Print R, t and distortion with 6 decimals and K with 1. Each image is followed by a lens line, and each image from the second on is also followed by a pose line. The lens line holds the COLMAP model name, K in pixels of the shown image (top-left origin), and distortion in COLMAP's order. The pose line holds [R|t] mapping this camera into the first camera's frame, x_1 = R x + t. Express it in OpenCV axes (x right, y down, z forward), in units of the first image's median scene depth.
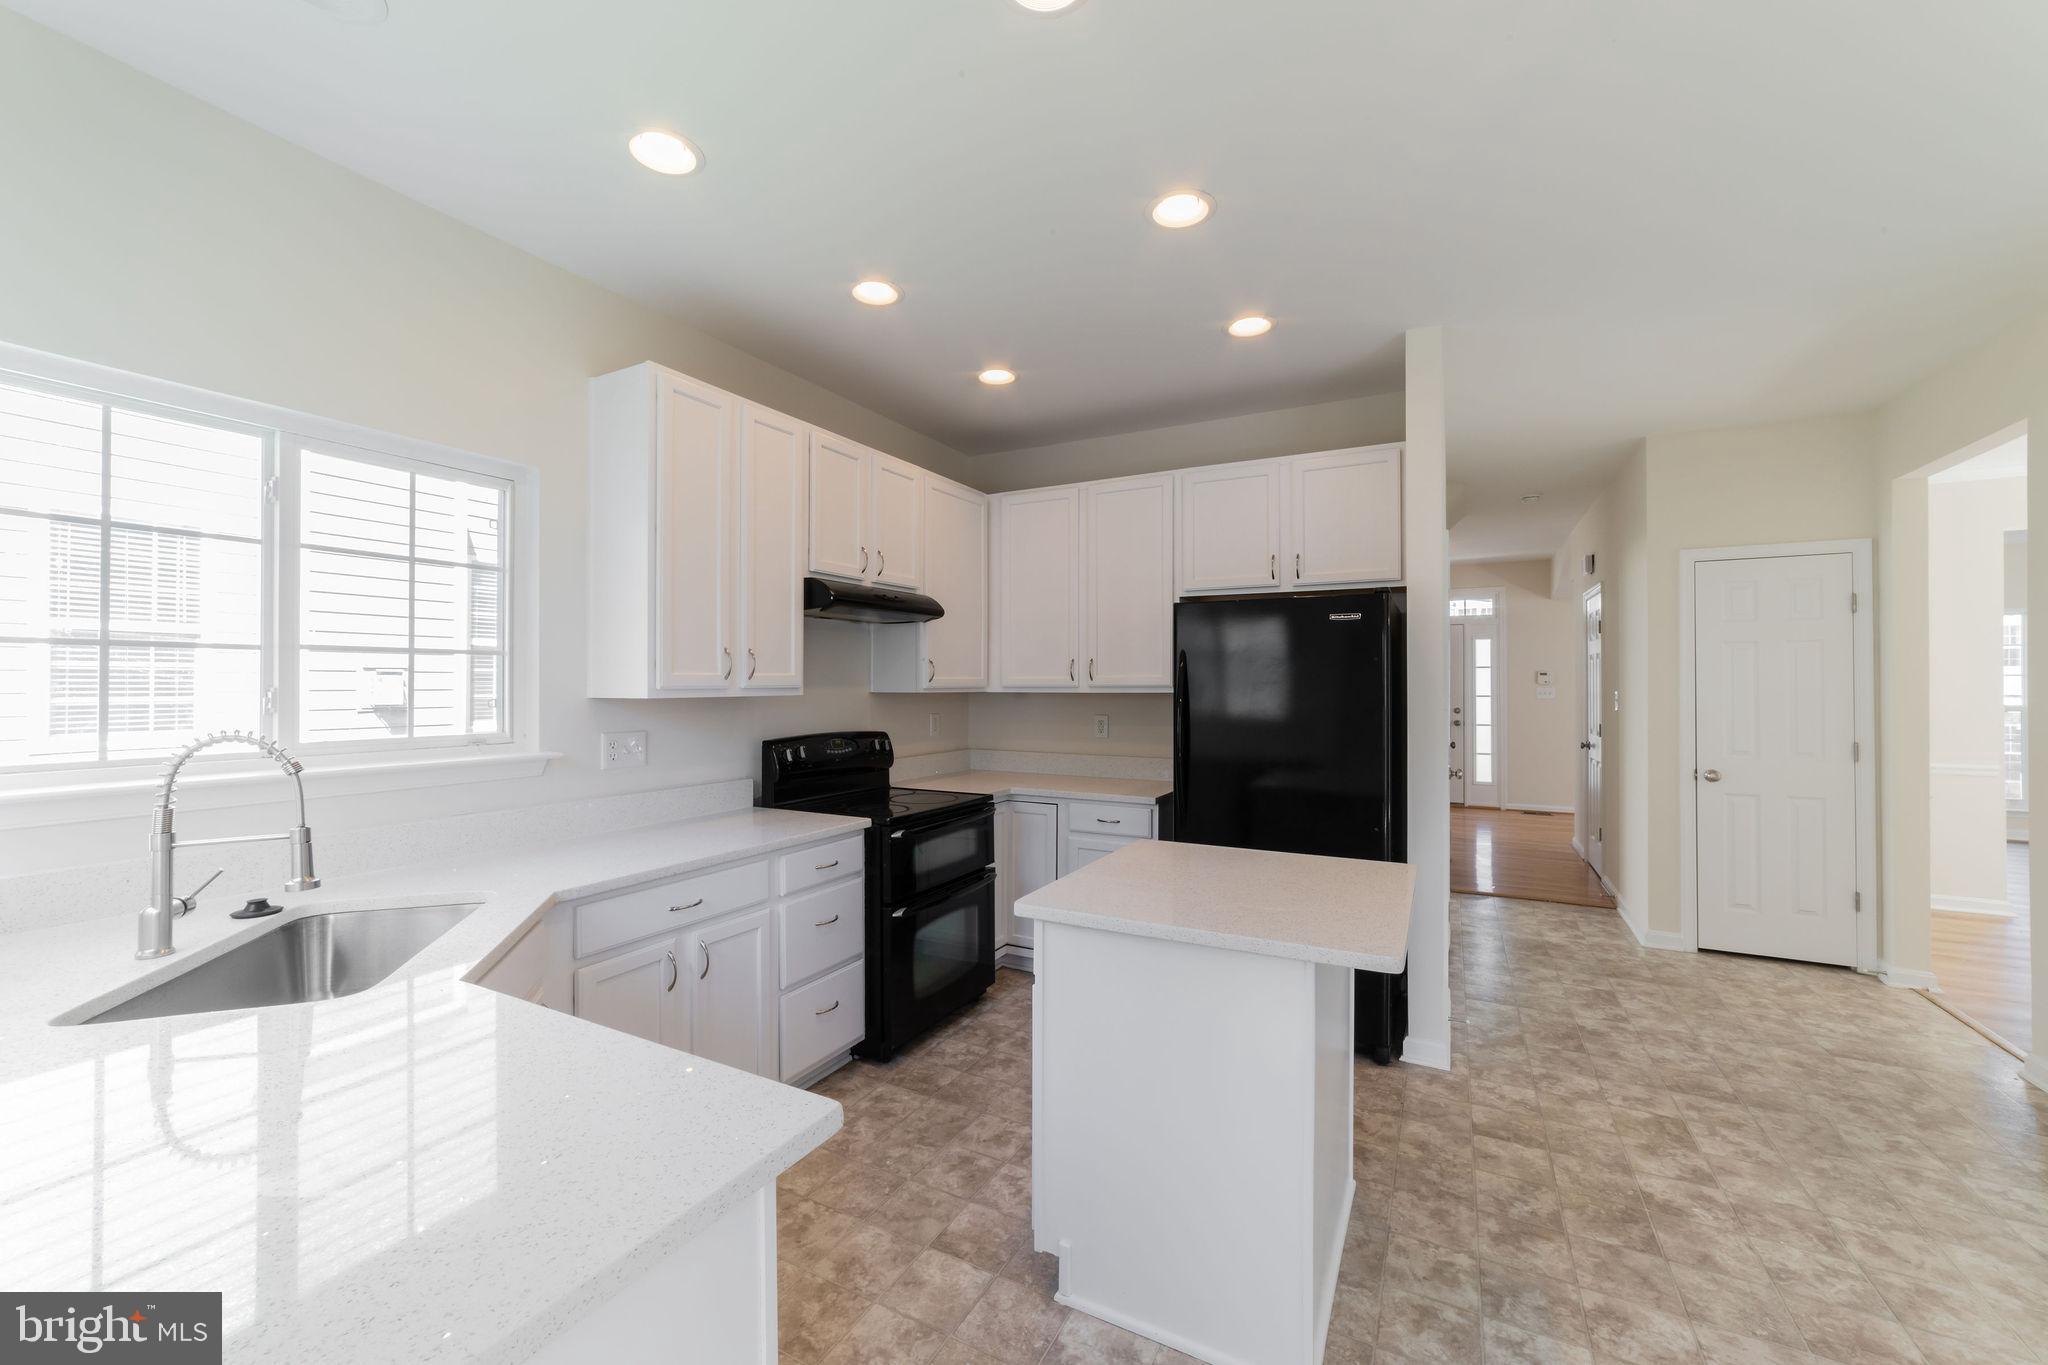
lens RADIAL K [[797.0, 0, 1020.6], [0, 797.0, 679.8], [0, 0, 1]] dist [-0.021993, 0.007848]
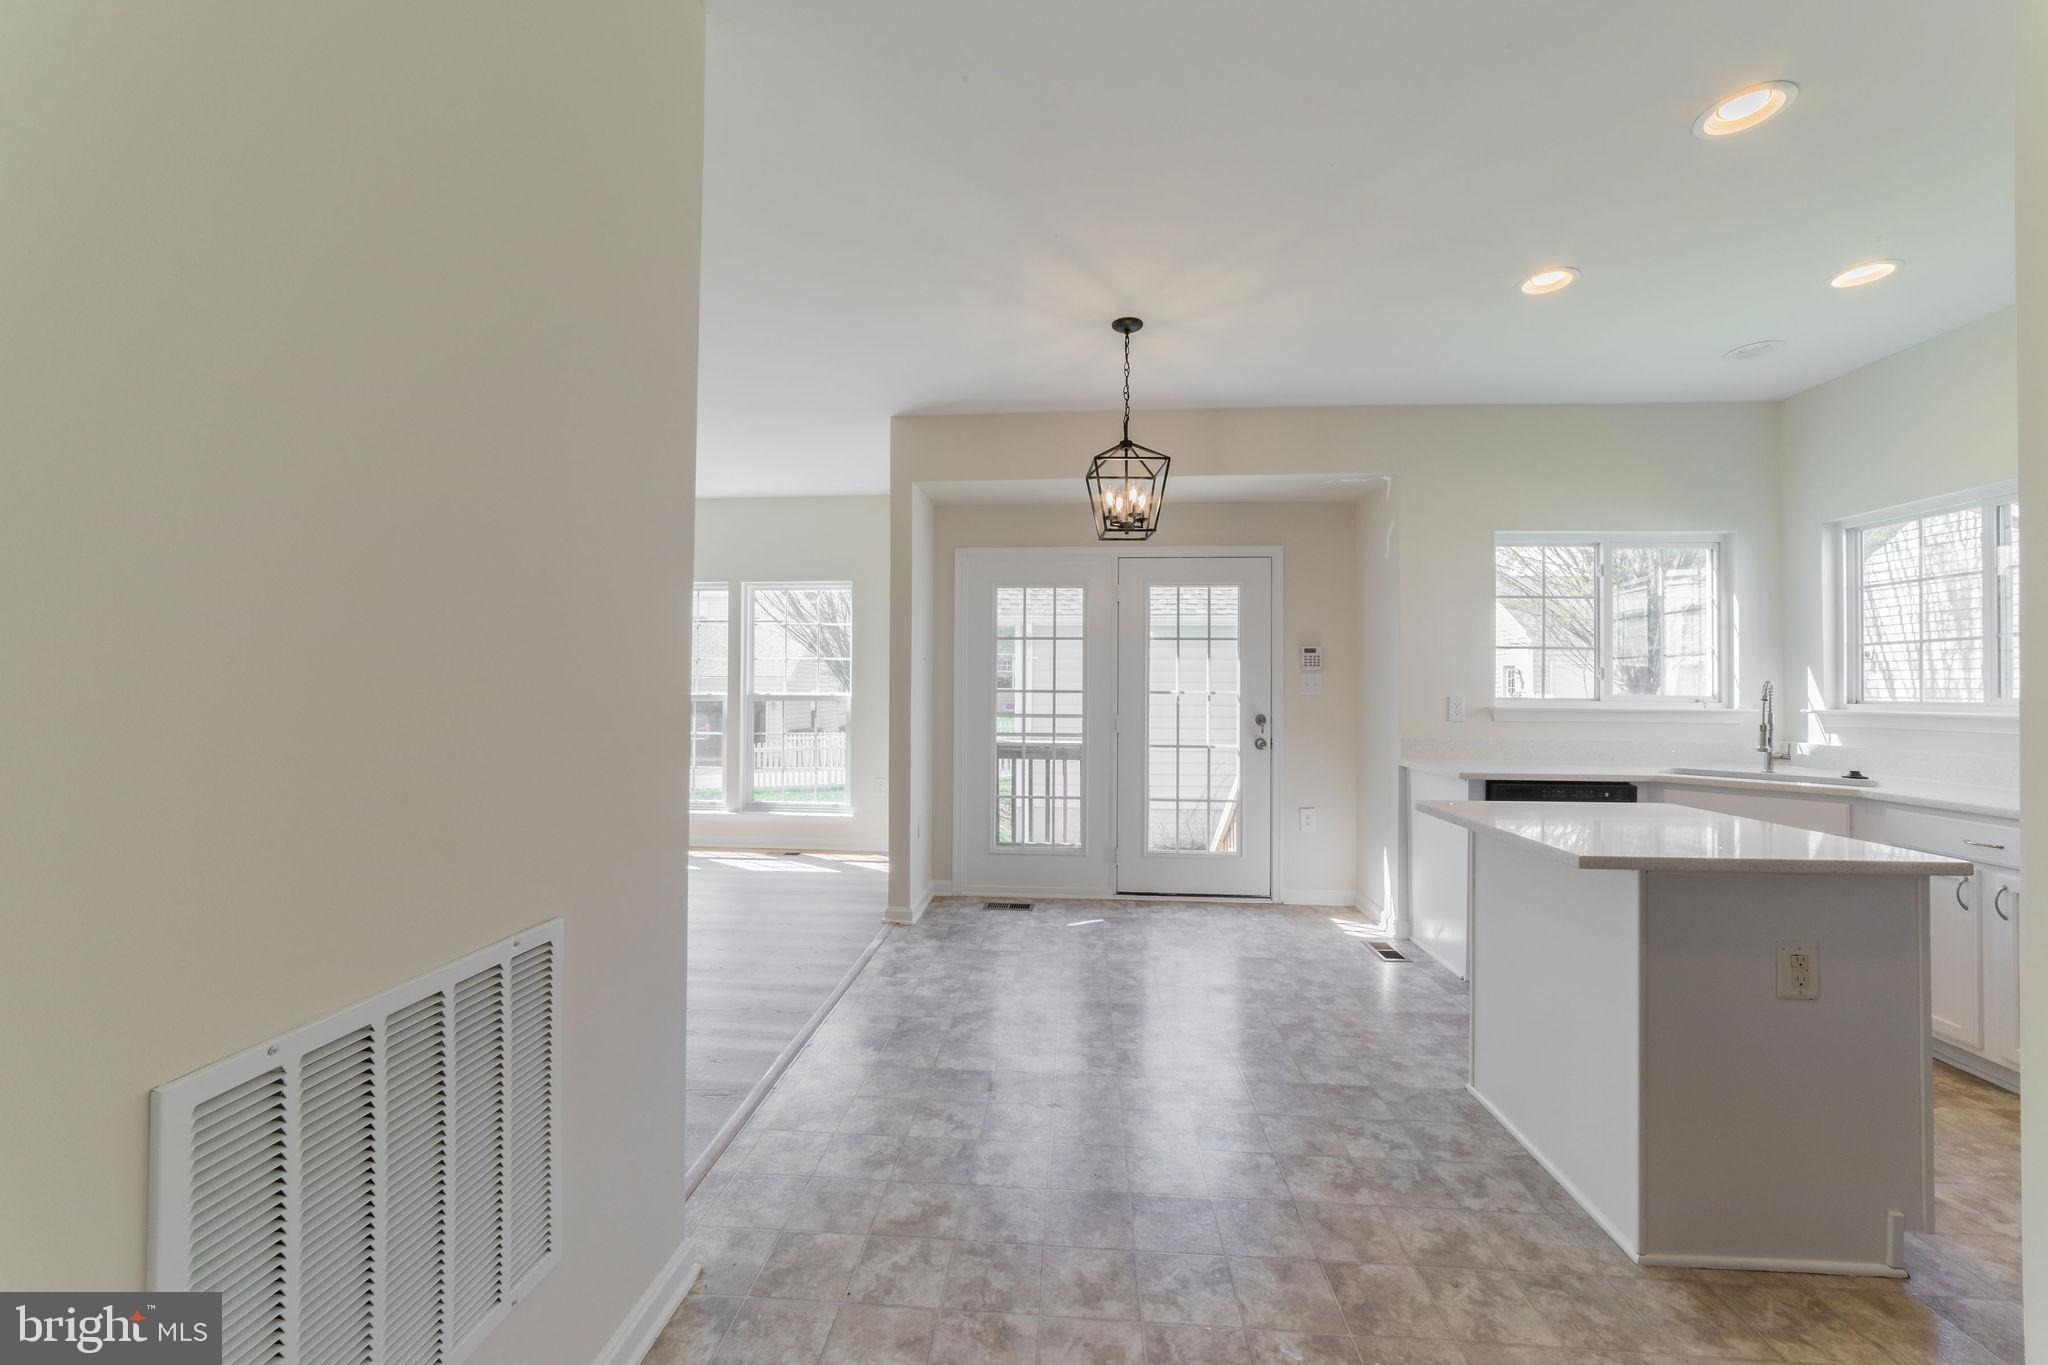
lens RADIAL K [[783.8, 0, 1022.5], [0, 783.8, 680.4], [0, 0, 1]] dist [-0.021872, 0.006636]
pose [[-0.912751, -0.012185, -0.408336, 1.039064], [-0.006174, 0.999852, -0.016036, 0.059792], [0.408471, -0.012116, -0.912691, 1.160679]]
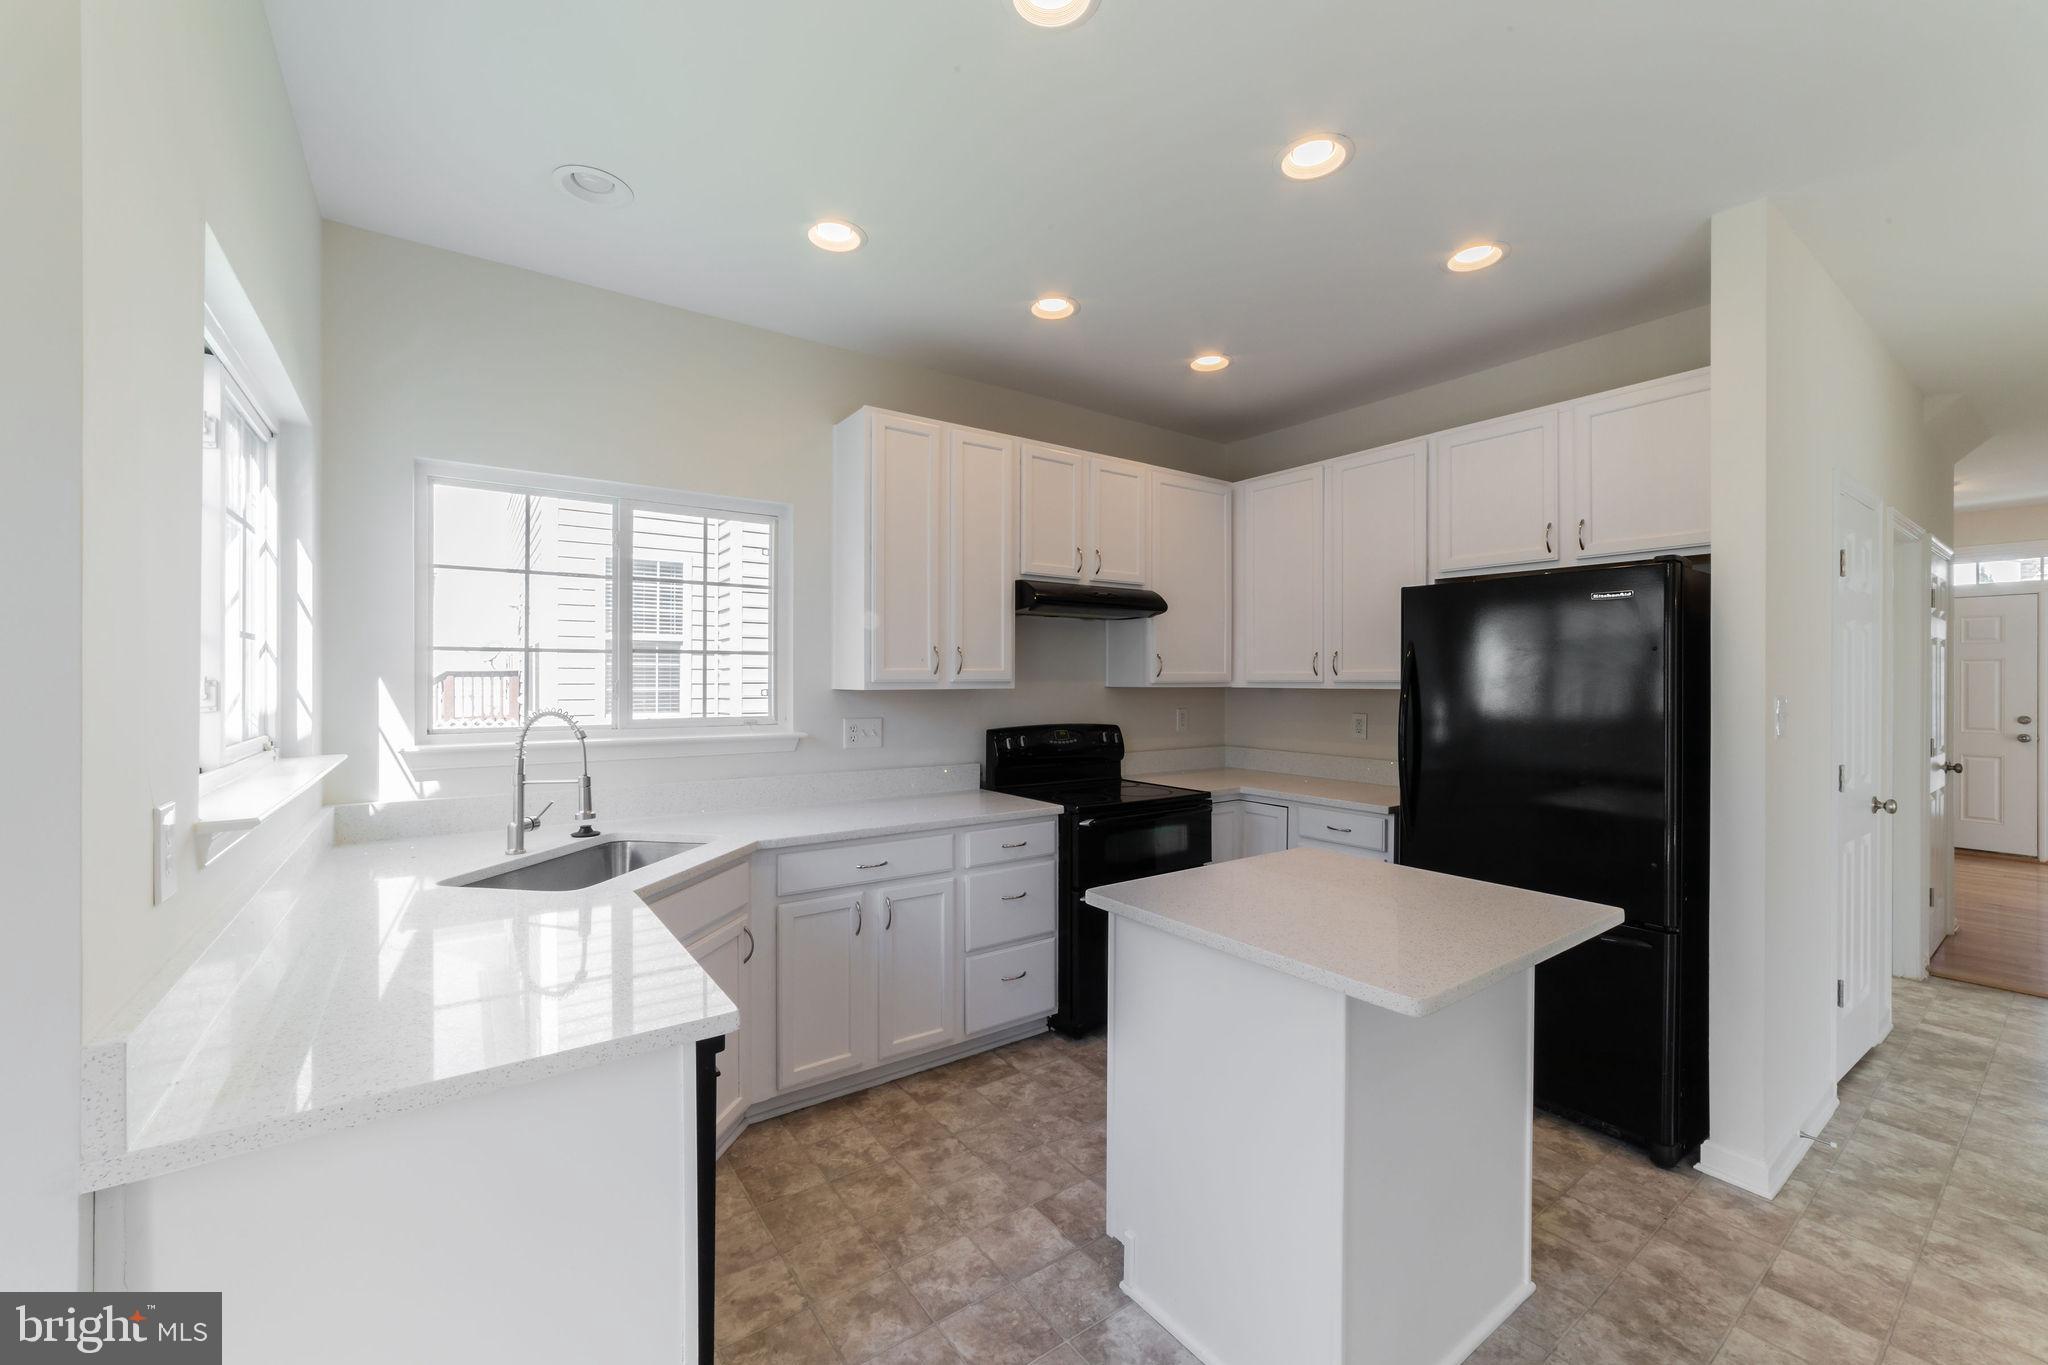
lens RADIAL K [[802.4, 0, 1020.2], [0, 802.4, 680.5], [0, 0, 1]] dist [-0.024624, 0.007657]
pose [[0.896050, 0.003280, -0.443942, 0.244072], [-0.000387, 0.999978, 0.006608, 0.001158], [0.443954, -0.005749, 0.896031, 0.023795]]
